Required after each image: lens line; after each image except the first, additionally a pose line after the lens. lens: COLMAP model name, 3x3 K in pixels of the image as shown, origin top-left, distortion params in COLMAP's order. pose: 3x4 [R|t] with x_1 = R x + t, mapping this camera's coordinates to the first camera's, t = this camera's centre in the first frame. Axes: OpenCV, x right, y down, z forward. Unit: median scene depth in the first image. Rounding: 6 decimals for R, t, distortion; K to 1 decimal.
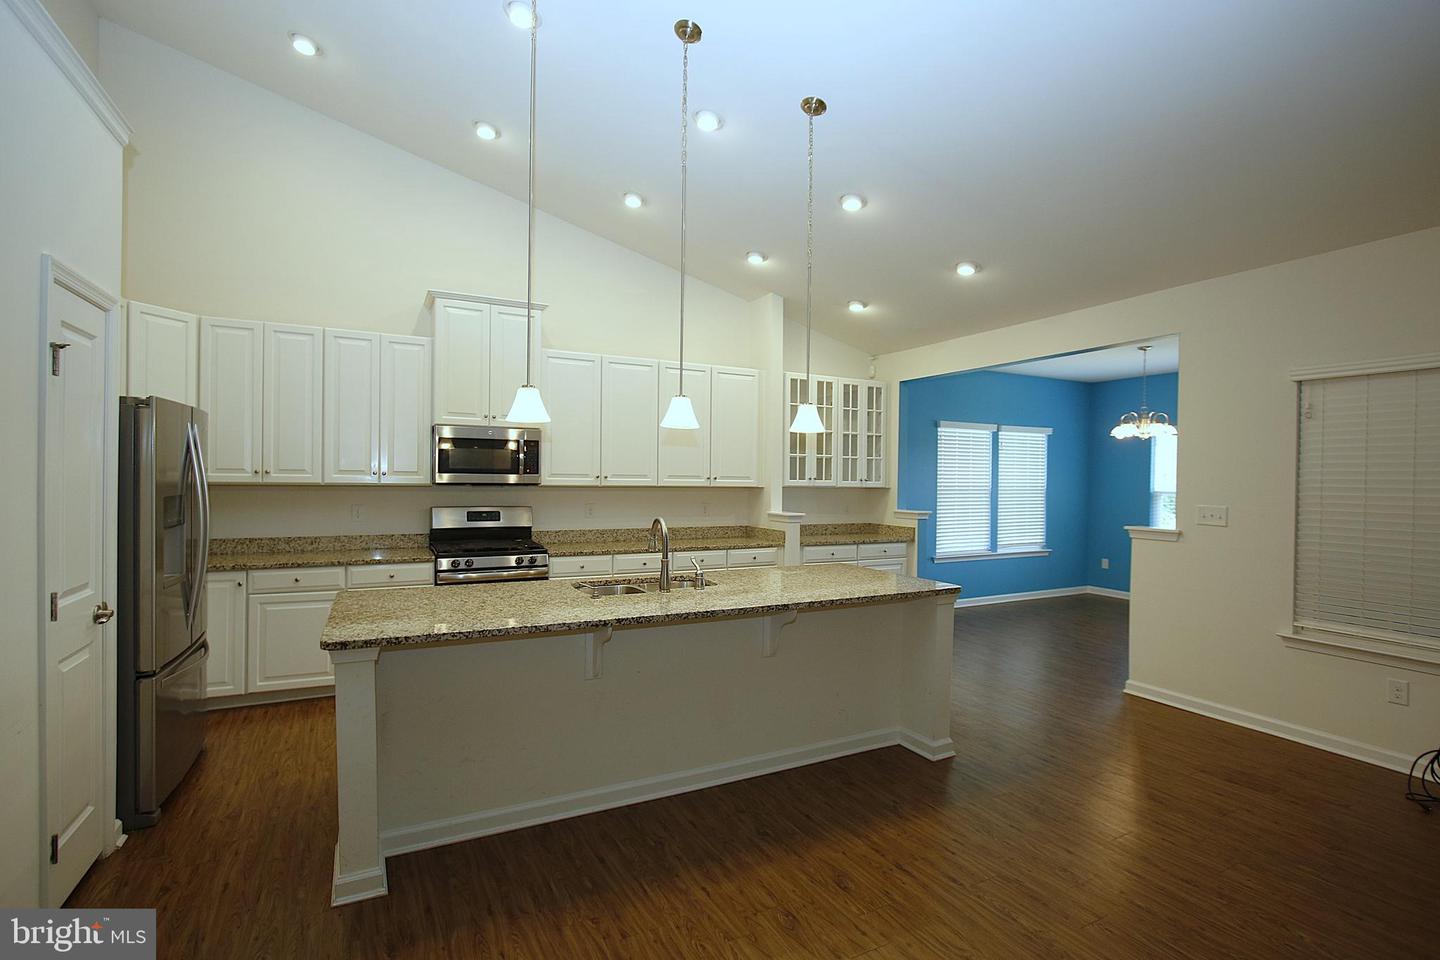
lens RADIAL K [[666.7, 0, 717.0], [0, 666.7, 481.9], [0, 0, 1]] dist [-0.012145, 0.000464]
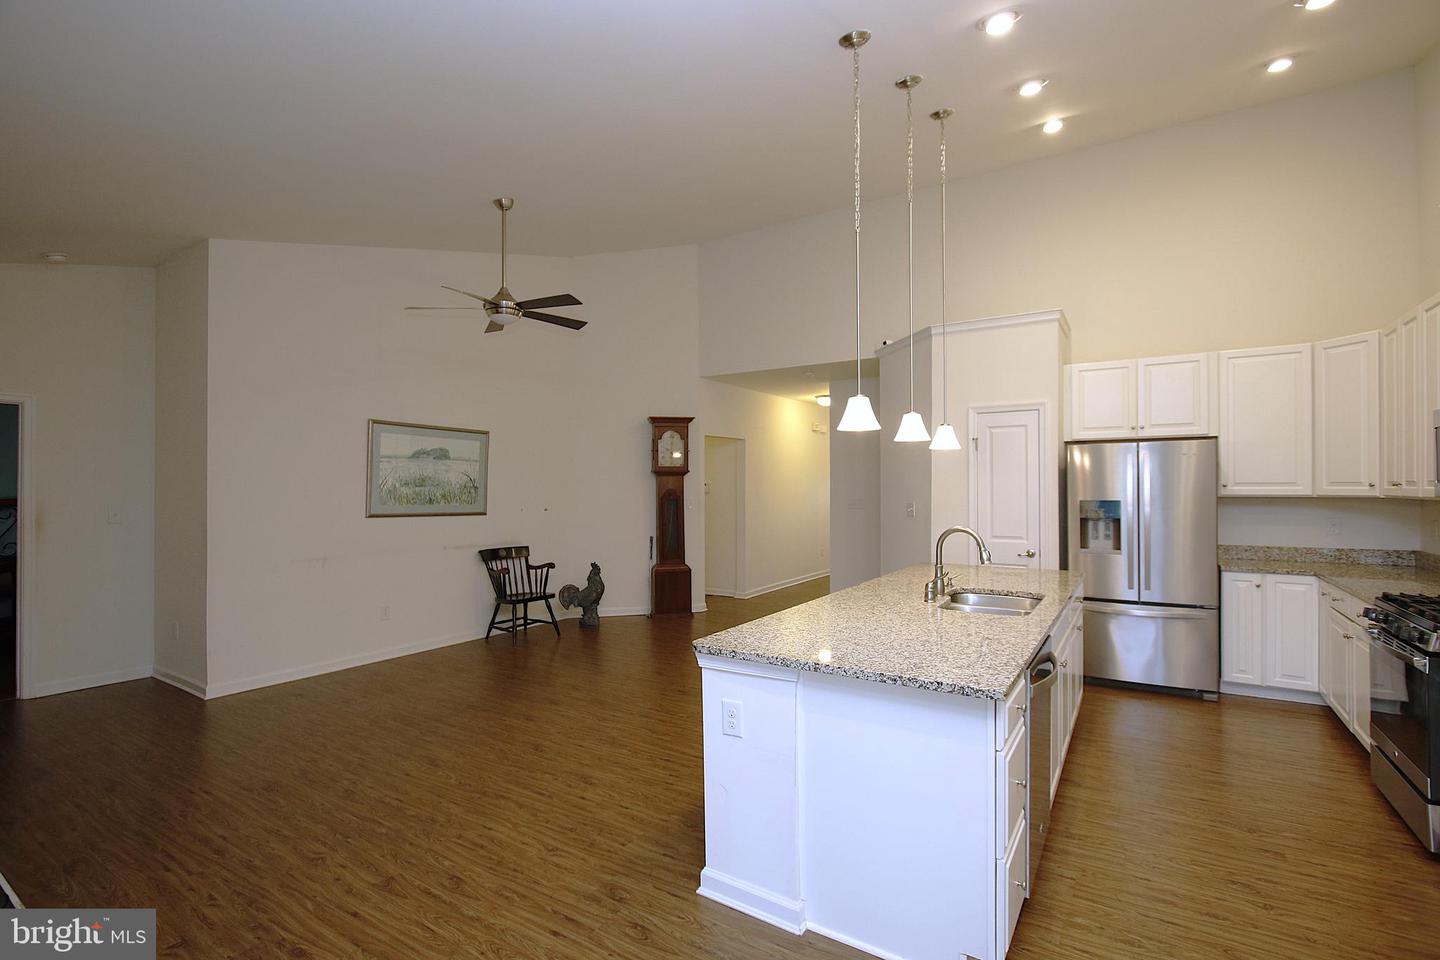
lens RADIAL K [[655.5, 0, 718.0], [0, 655.5, 483.5], [0, 0, 1]] dist [-0.014350, 0.001326]
pose [[-0.868051, -0.013190, -0.496300, 0.429158], [-0.011532, 0.999913, -0.006403, 0.000097], [0.496342, 0.000165, -0.868127, 1.008952]]
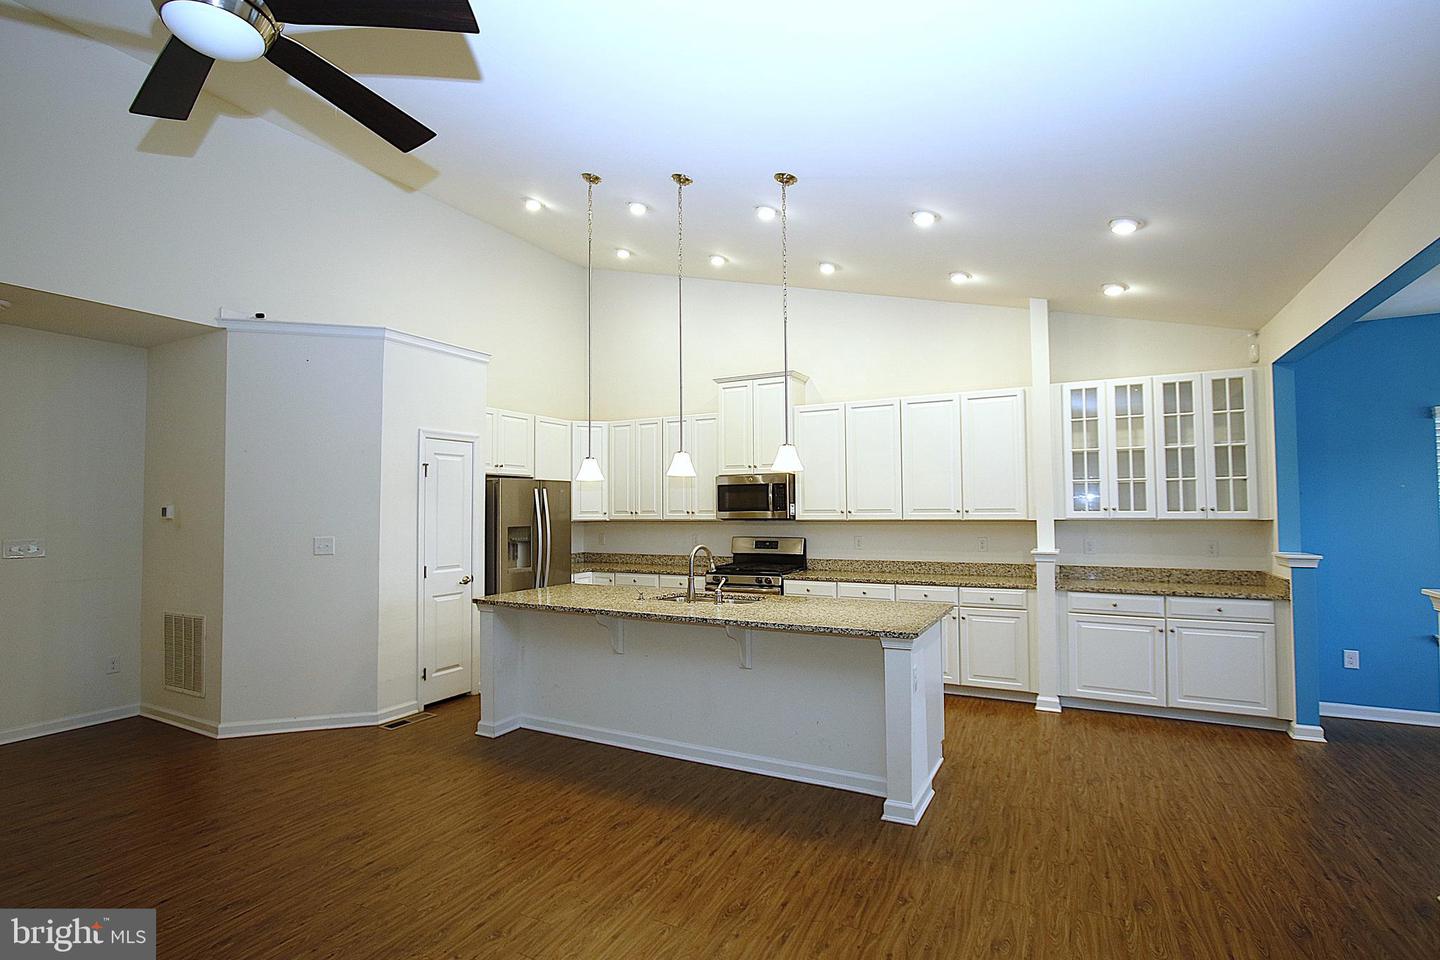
lens RADIAL K [[684.6, 0, 713.2], [0, 684.6, 481.8], [0, 0, 1]] dist [-0.015937, 0.001316]
pose [[0.564521, -0.052405, -0.823753, 0.617746], [0.010025, 0.998344, -0.056642, 0.004642], [0.825358, 0.023718, 0.564112, 0.166428]]
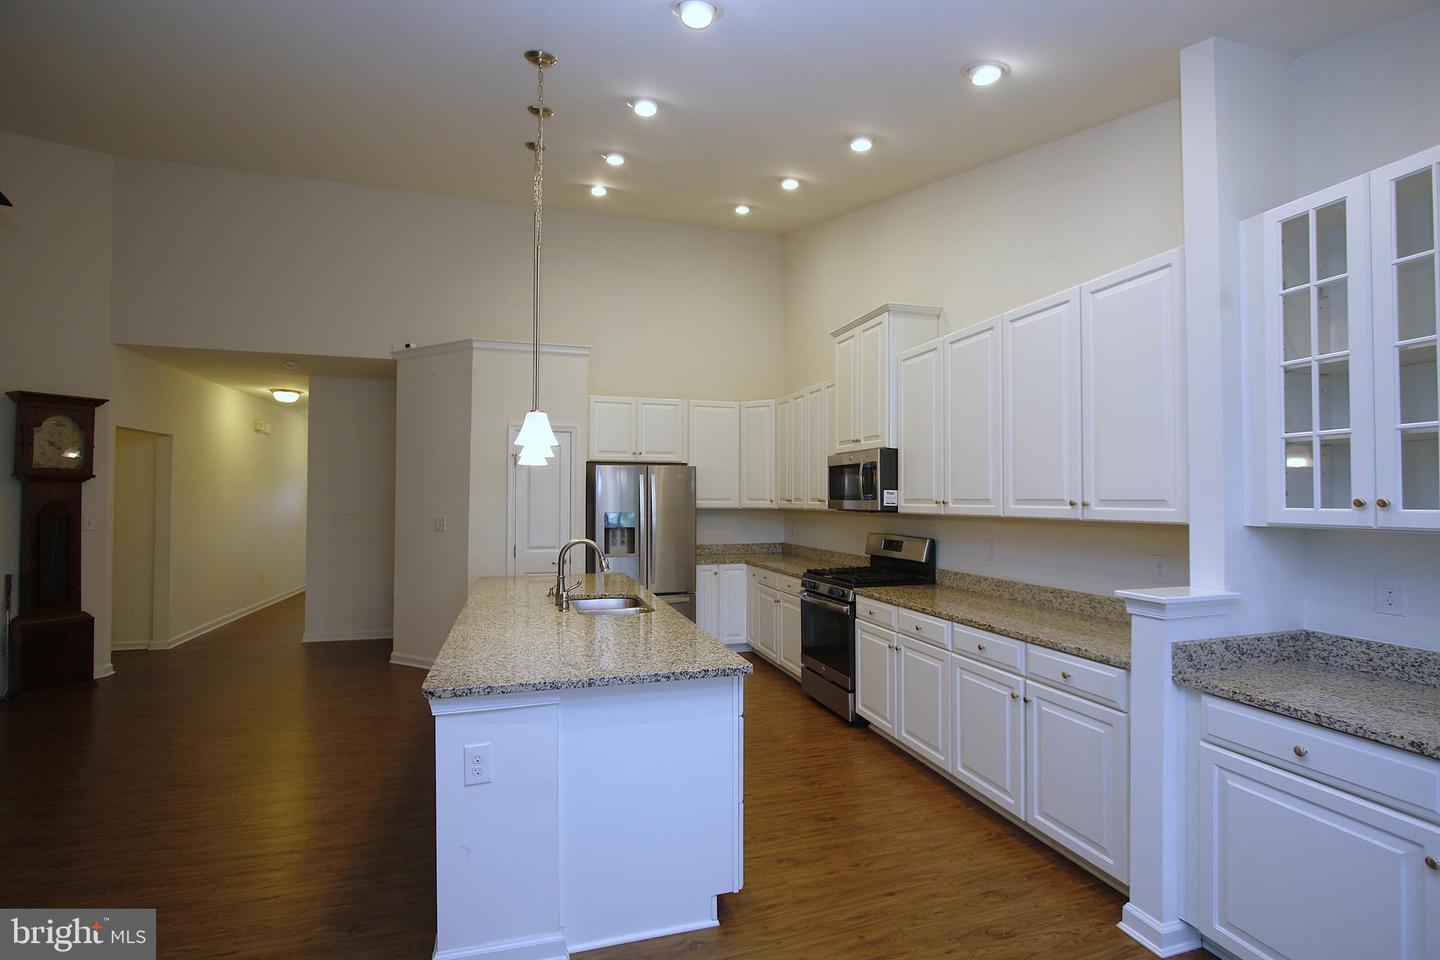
lens RADIAL K [[655.5, 0, 718.0], [0, 655.5, 483.5], [0, 0, 1]] dist [-0.014350, 0.001326]
pose [[-0.181192, -0.036461, -0.982772, 0.554742], [-0.010777, 0.999326, -0.035088, -0.000250], [0.983389, 0.004234, -0.181463, 0.853307]]
